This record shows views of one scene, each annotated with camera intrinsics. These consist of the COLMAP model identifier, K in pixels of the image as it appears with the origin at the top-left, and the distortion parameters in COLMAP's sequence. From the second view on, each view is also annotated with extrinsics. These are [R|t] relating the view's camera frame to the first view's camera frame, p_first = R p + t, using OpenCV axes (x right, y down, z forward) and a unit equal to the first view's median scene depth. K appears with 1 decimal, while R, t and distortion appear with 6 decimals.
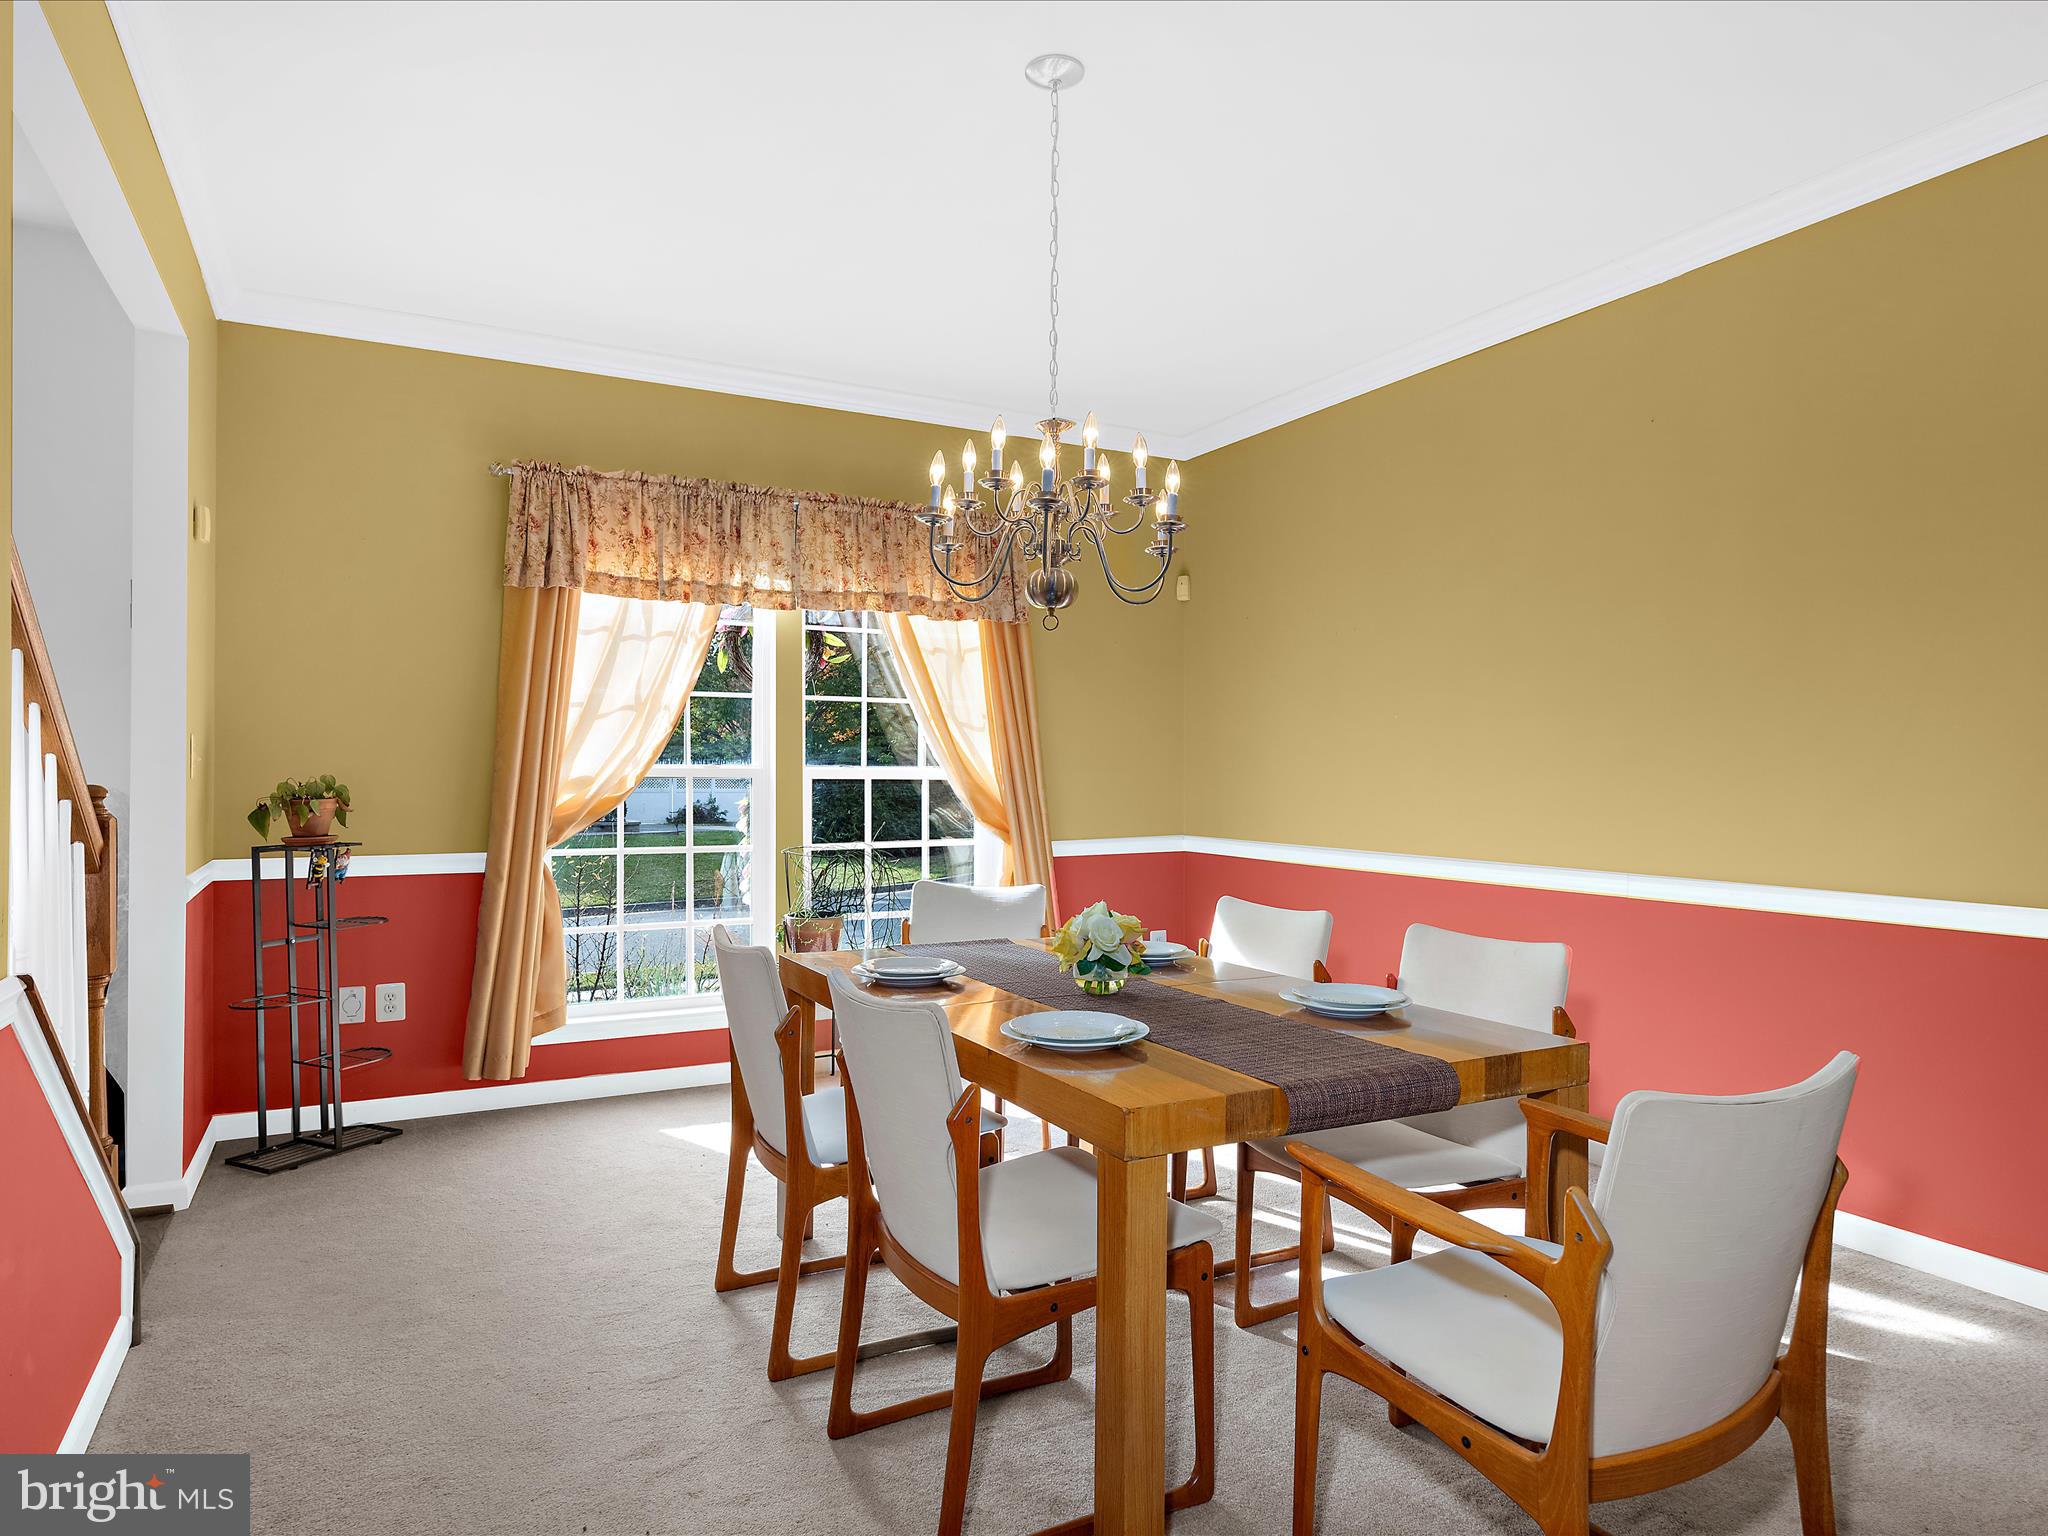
lens RADIAL K [[1214.7, 0, 1029.0], [0, 1214.7, 774.0], [0, 0, 1]] dist [-0.003410, -0.000261]
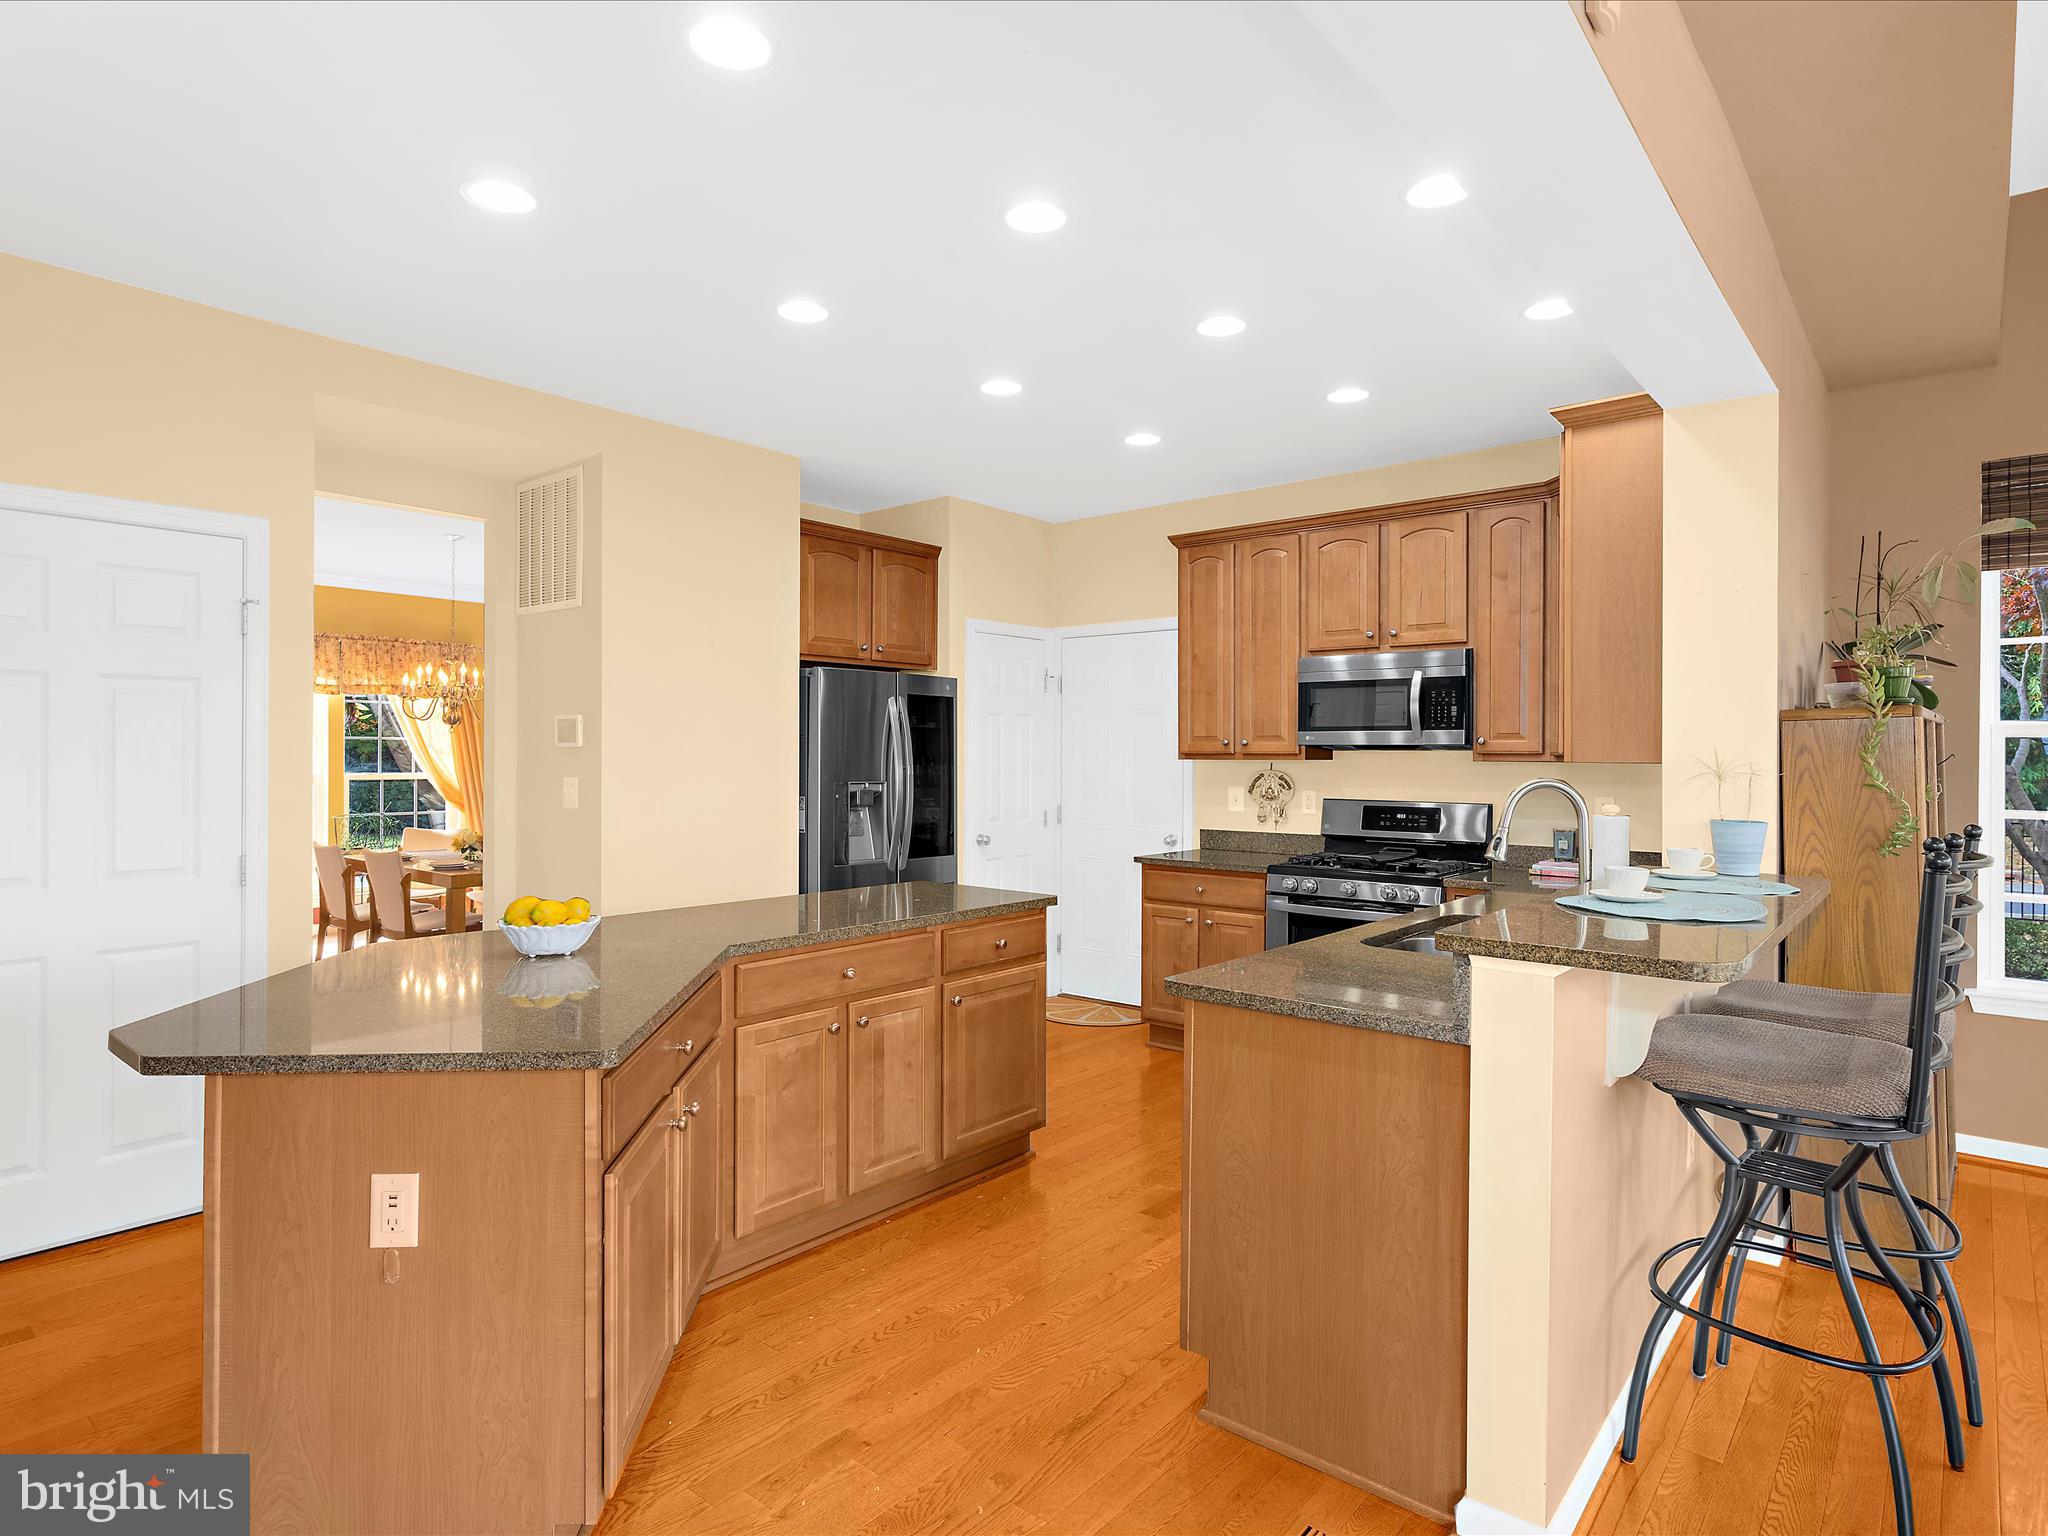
lens RADIAL K [[1130.1, 0, 1026.8], [0, 1130.1, 758.8], [0, 0, 1]] dist [0.000519, 0.003632]
pose [[0.928486, 0.001432, 0.371363, 0.150045], [-0.000883, 0.999998, -0.001647, -0.026940], [-0.371365, 0.001202, 0.928486, -1.039112]]
